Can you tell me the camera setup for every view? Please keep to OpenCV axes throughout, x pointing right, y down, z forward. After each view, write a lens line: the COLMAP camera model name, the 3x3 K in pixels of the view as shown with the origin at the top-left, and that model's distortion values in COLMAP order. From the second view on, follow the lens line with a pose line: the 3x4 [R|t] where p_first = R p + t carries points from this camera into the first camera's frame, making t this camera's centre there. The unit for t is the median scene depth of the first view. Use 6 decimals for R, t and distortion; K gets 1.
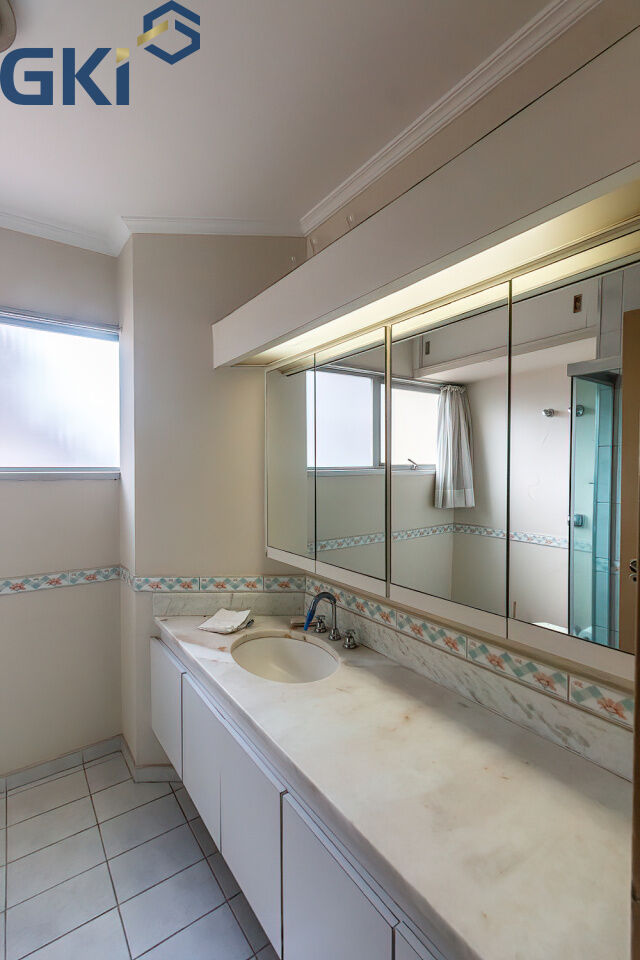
lens RADIAL K [[434.7, 0, 323.2], [0, 434.7, 475.4], [0, 0, 1]] dist [-0.003053, -0.000117]
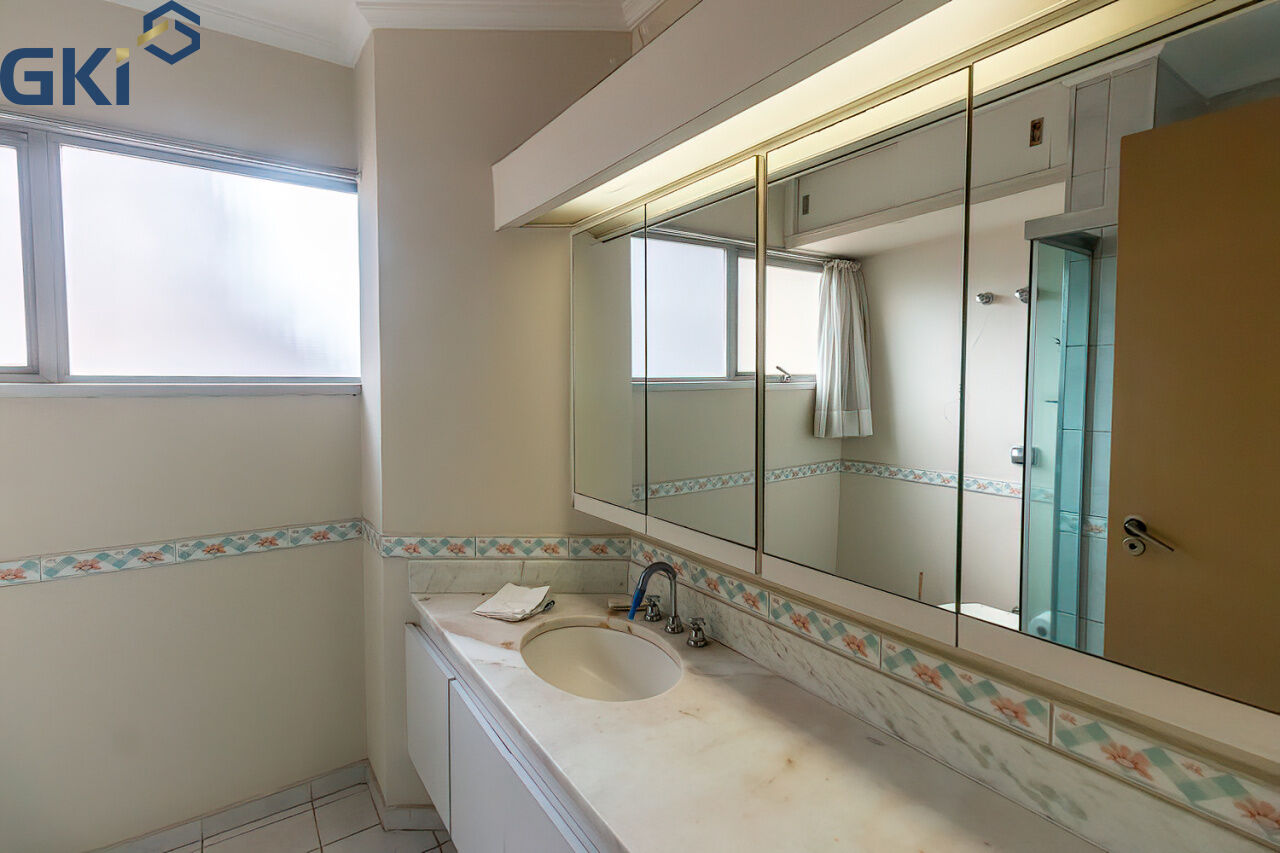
lens RADIAL K [[599.8, 0, 637.7], [0, 599.8, 408.9], [0, 0, 1]] dist [0.000754, -0.000144]
pose [[0.999754, 0.001814, -0.022097, -0.009894], [-0.001164, 0.999567, 0.029394, 0.004536], [0.022141, -0.029362, 0.999324, 0.076108]]
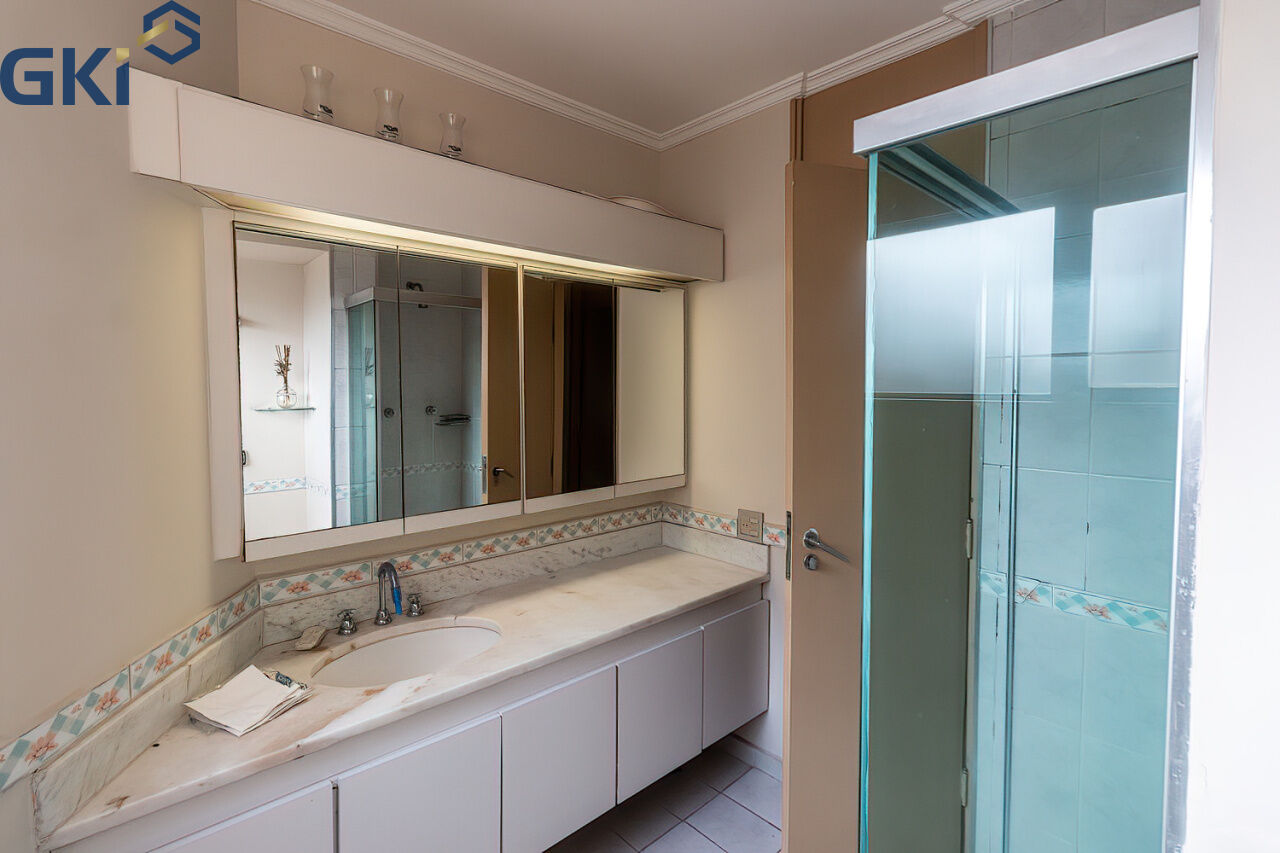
lens RADIAL K [[605.7, 0, 651.6], [0, 605.7, 412.5], [0, 0, 1]] dist [-0.000495, 0.000019]
pose [[-0.140466, -0.042198, 0.989186, -1.021083], [0.019333, 0.998784, 0.045352, -0.024069], [-0.989897, 0.025494, -0.139480, 0.655272]]
